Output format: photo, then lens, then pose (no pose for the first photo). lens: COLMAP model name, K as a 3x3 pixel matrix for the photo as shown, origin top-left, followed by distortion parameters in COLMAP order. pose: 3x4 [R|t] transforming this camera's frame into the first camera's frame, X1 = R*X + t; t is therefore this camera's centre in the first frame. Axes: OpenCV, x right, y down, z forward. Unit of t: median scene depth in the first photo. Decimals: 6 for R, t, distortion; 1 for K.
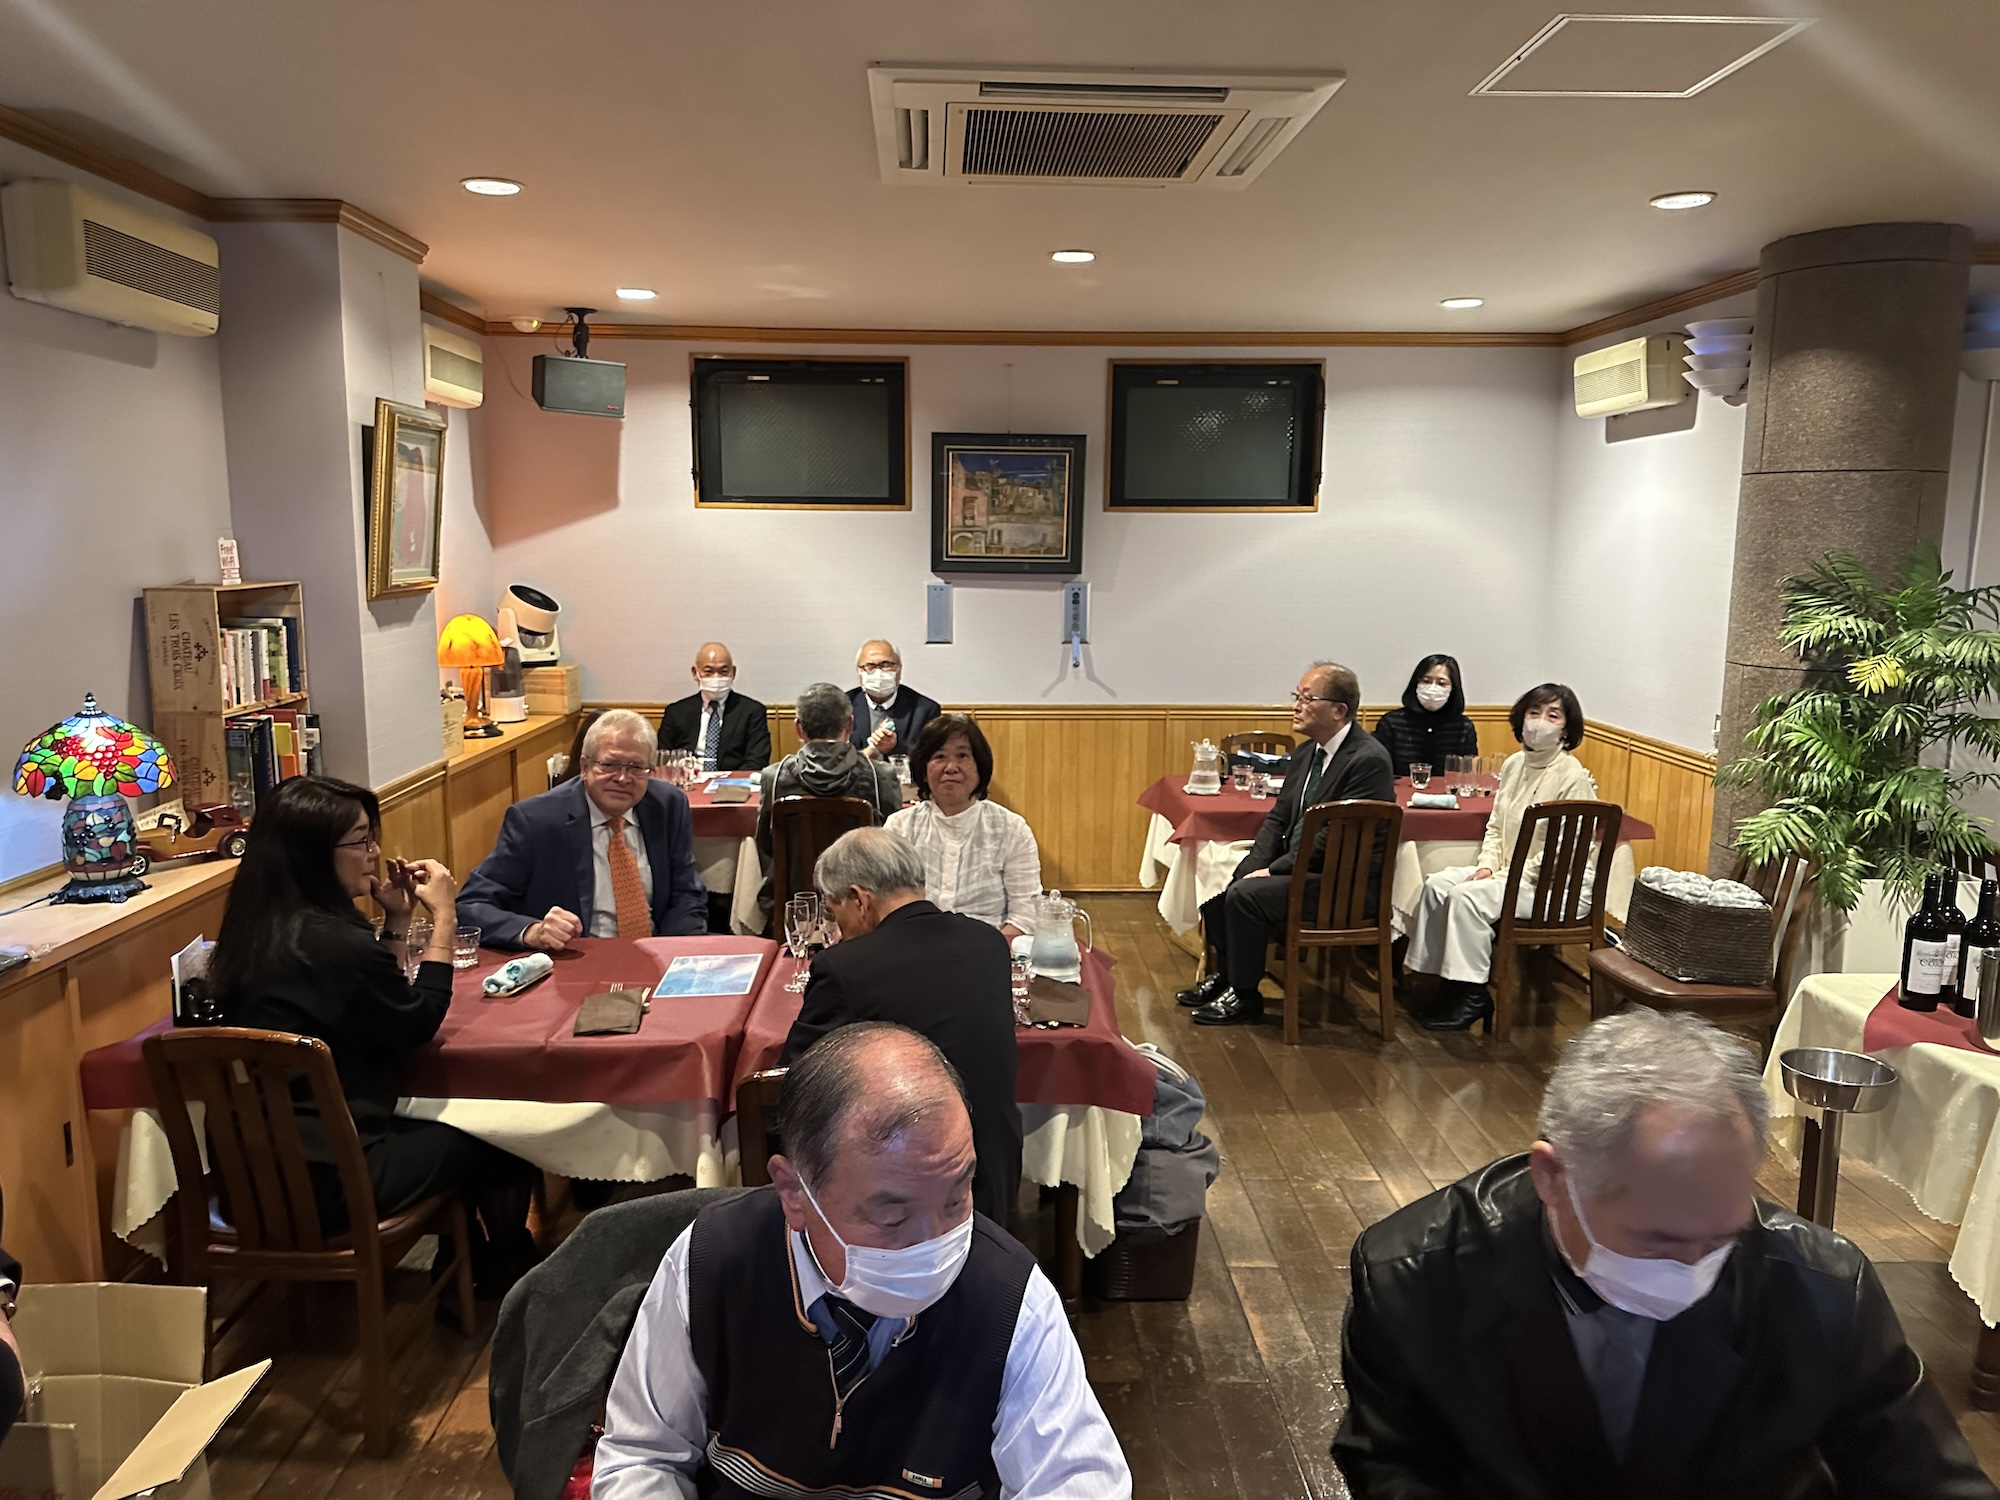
lens RADIAL K [[1415.6, 0, 988.2], [0, 1415.6, 756.4], [0, 0, 1]] dist [0.003553, -0.007974]
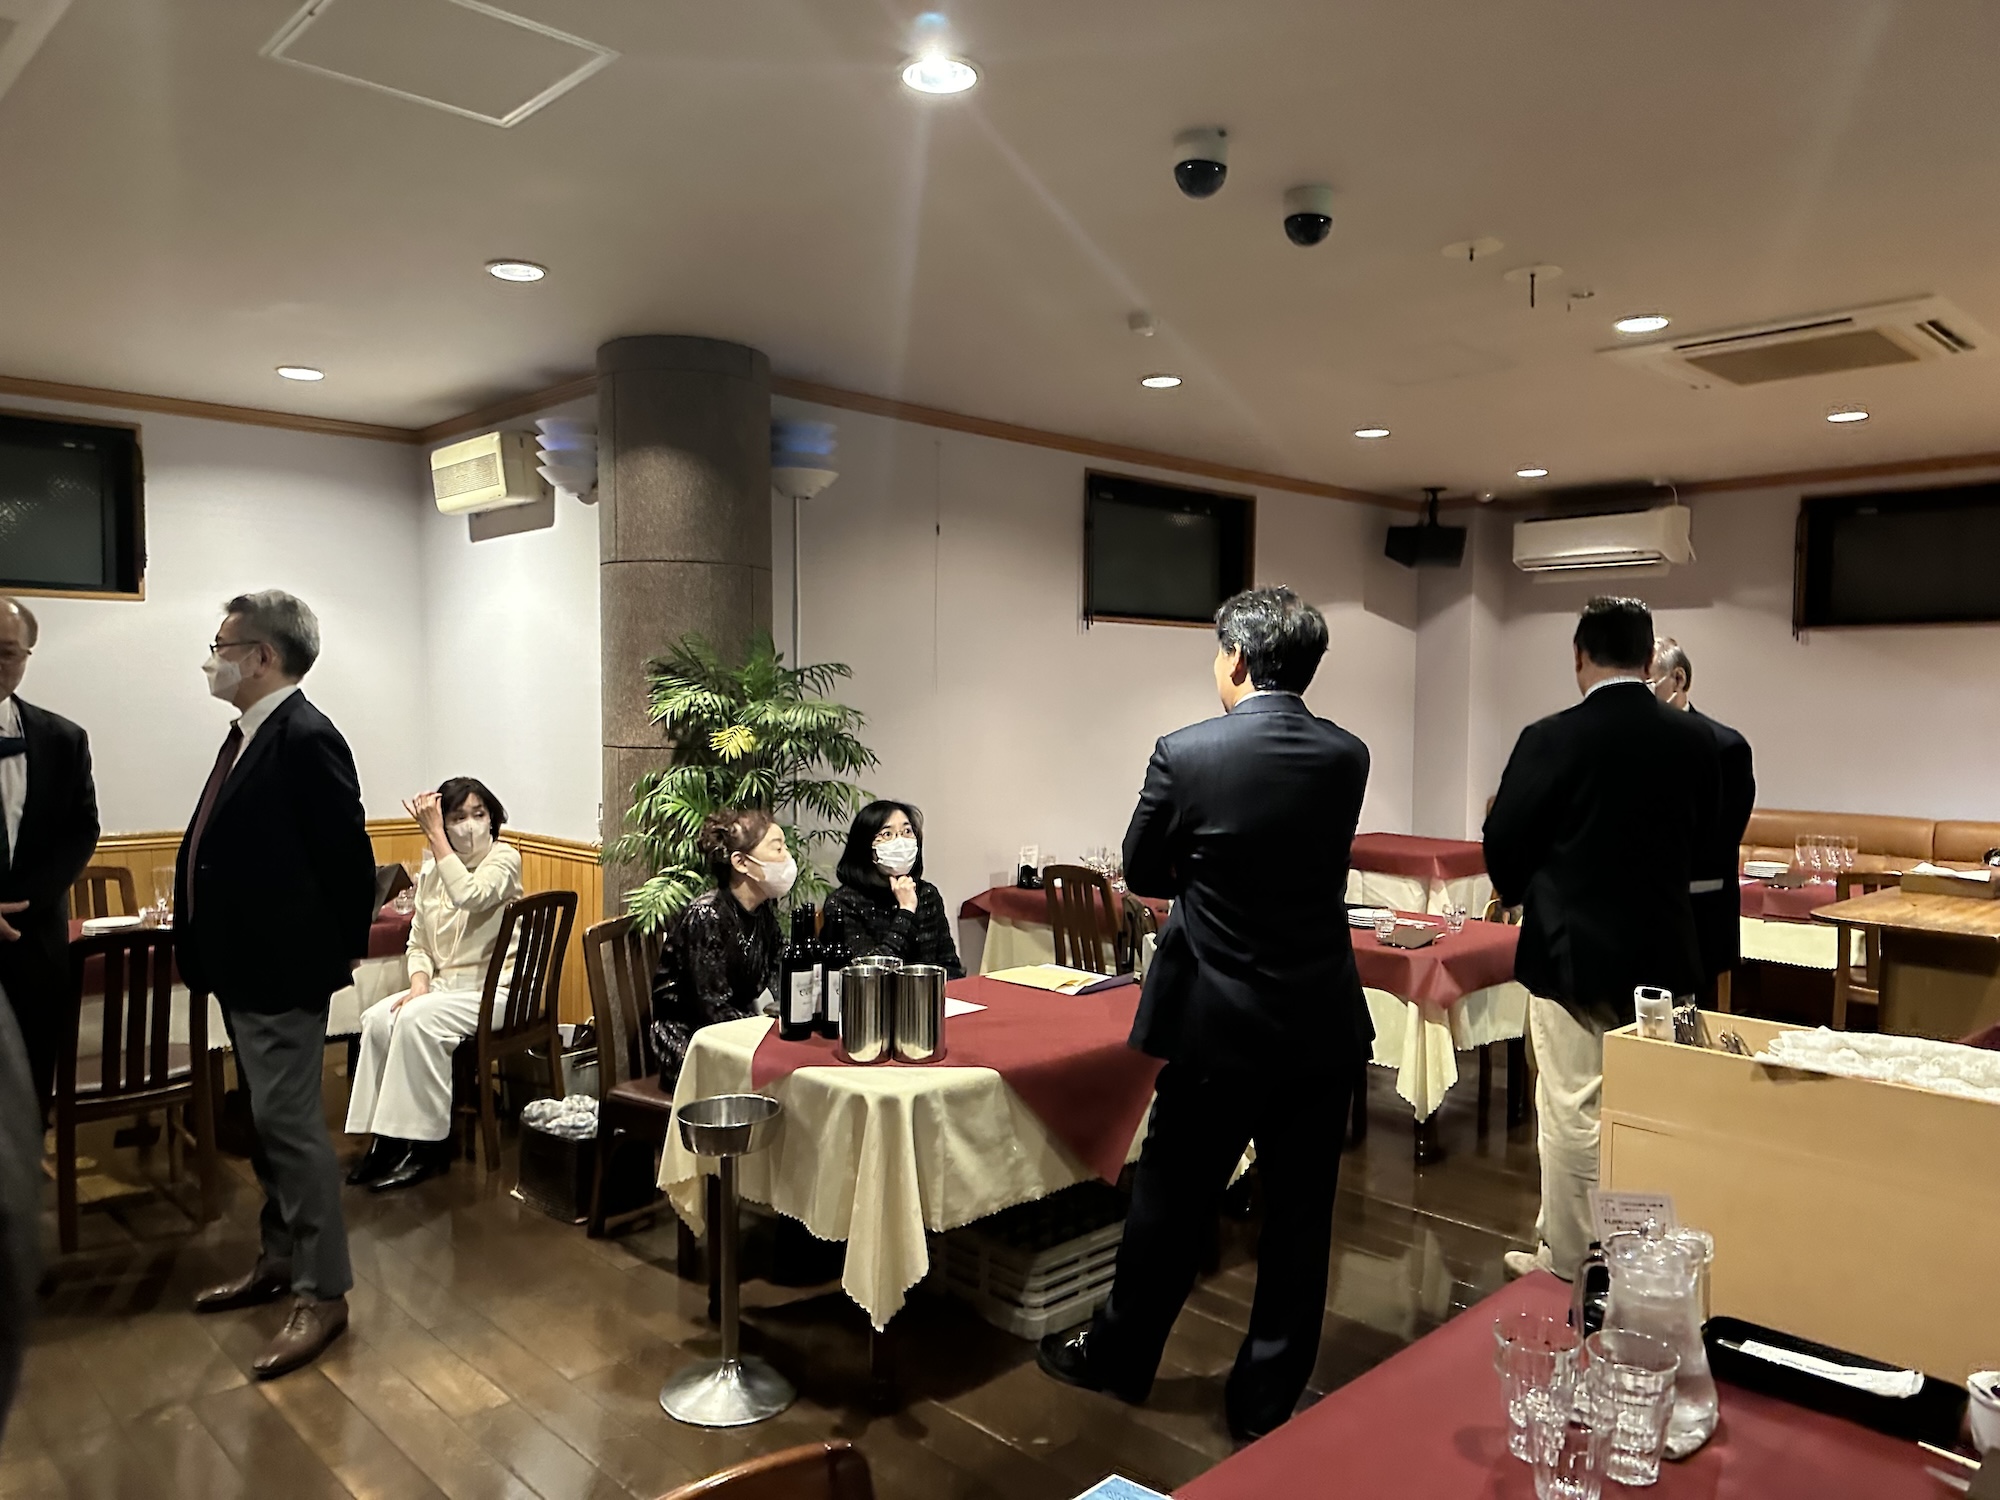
lens RADIAL K [[1390.3, 0, 989.8], [0, 1390.3, 759.1], [0, 0, 1]] dist [0.111688, -0.132659]
pose [[0.736884, -0.031554, 0.675283, 0.052094], [0.102672, 0.992546, -0.065659, 0.040610], [-0.668177, 0.117716, 0.734631, 0.086744]]
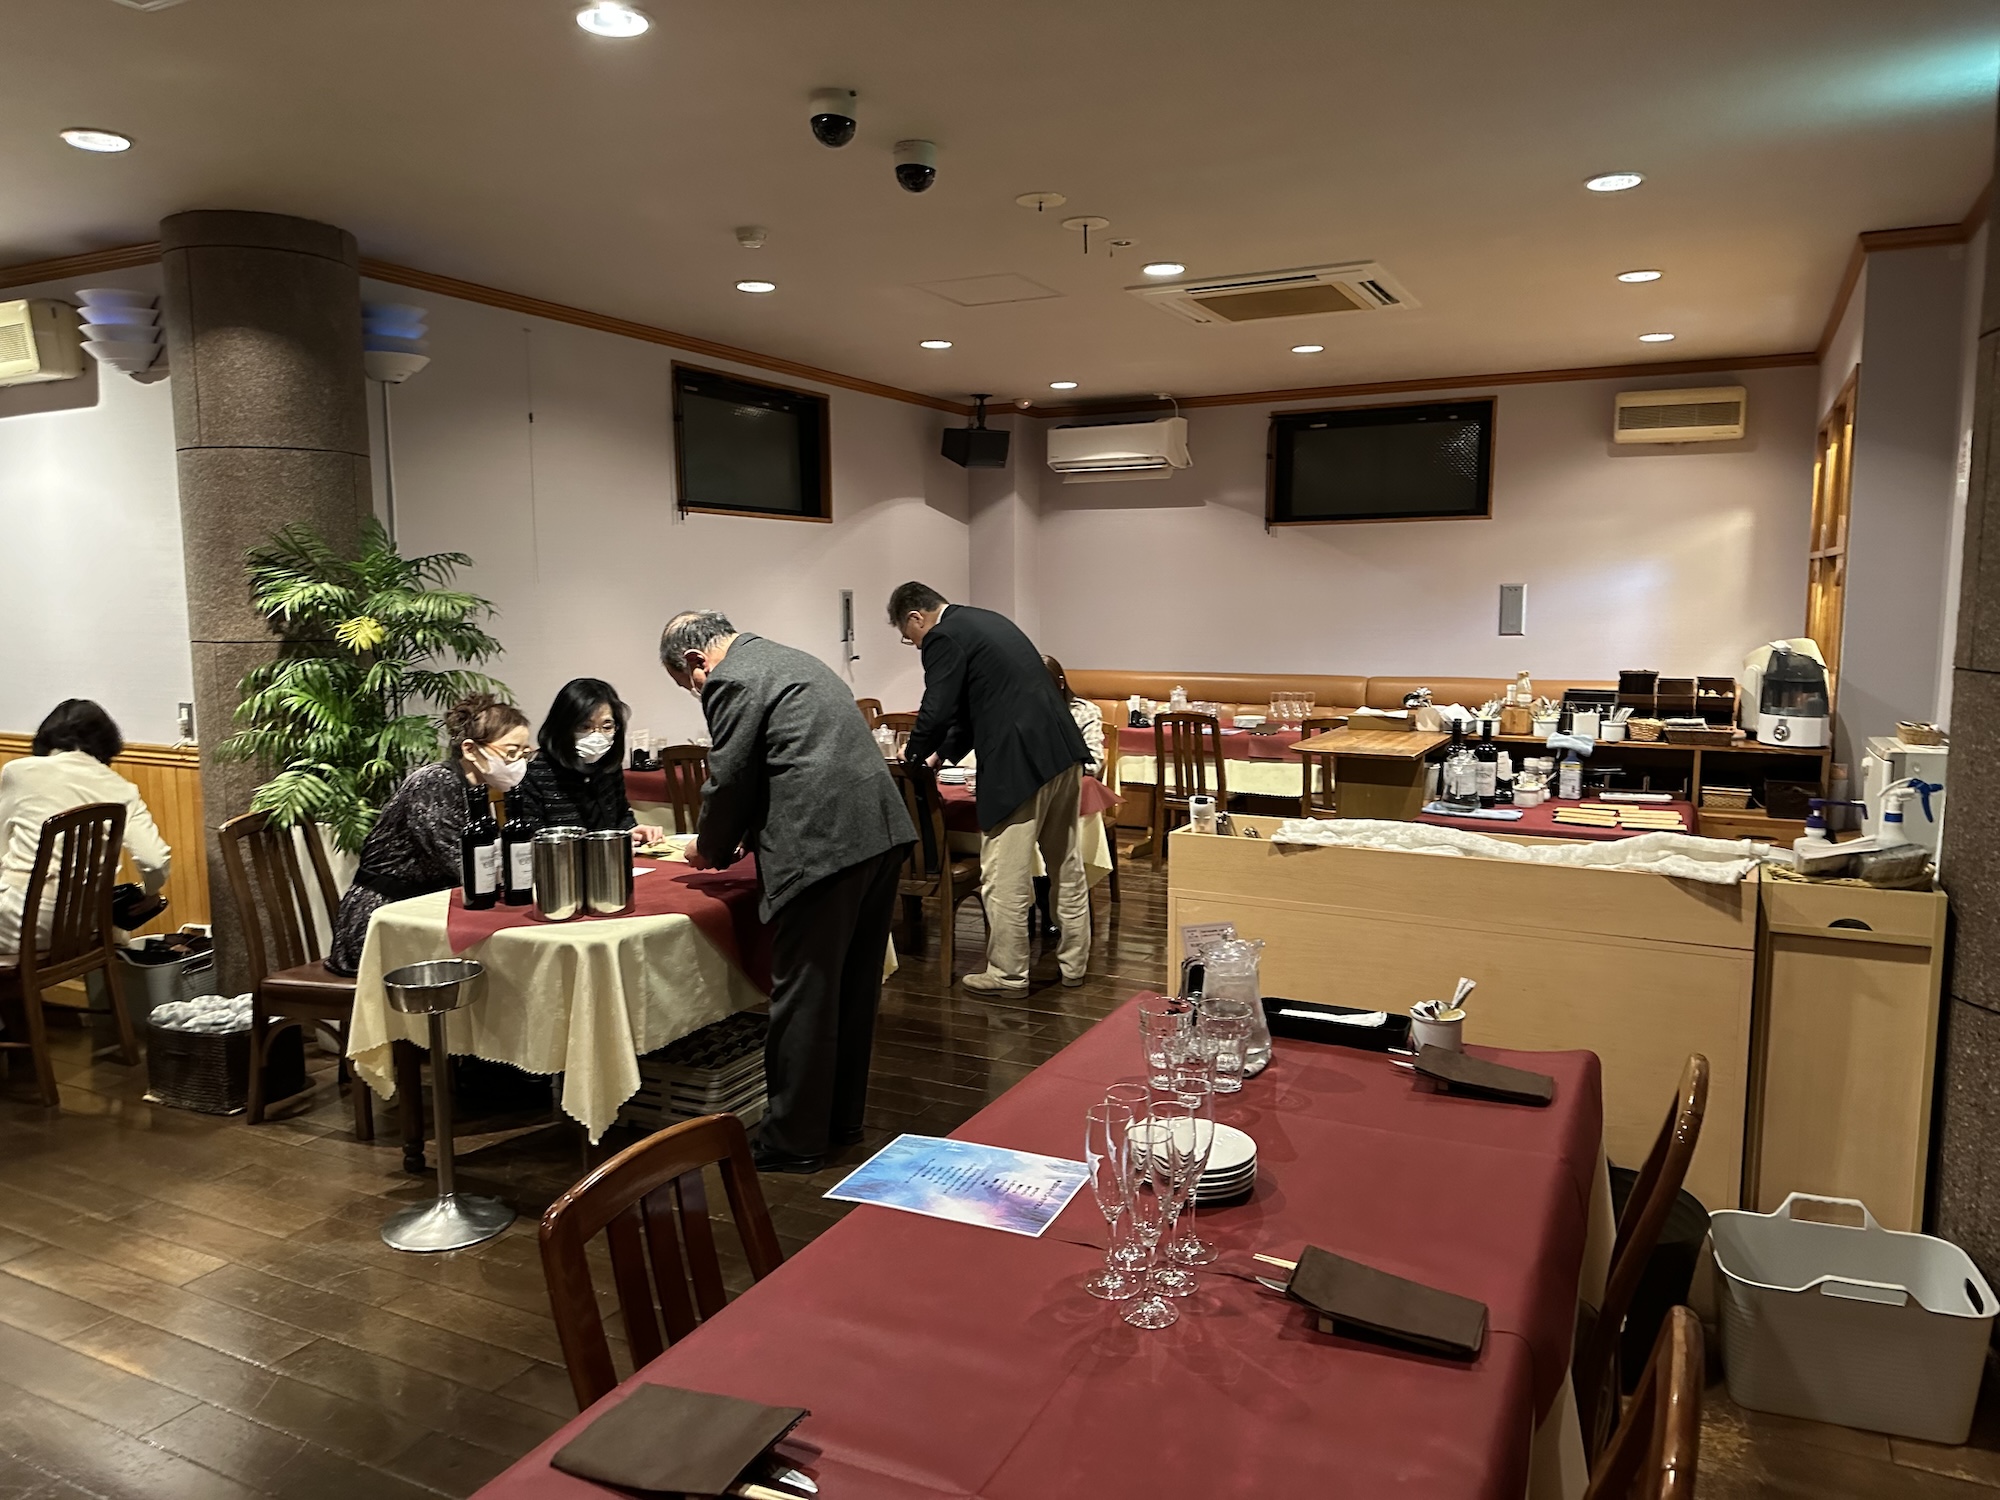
lens RADIAL K [[1406.9, 0, 1002.1], [0, 1406.9, 754.7], [0, 0, 1]] dist [0.035400, -0.044449]
pose [[0.466649, -0.112967, 0.877198, -0.090006], [0.143526, 0.988335, 0.050927, 0.044091], [-0.872719, 0.102136, 0.477420, 0.065673]]
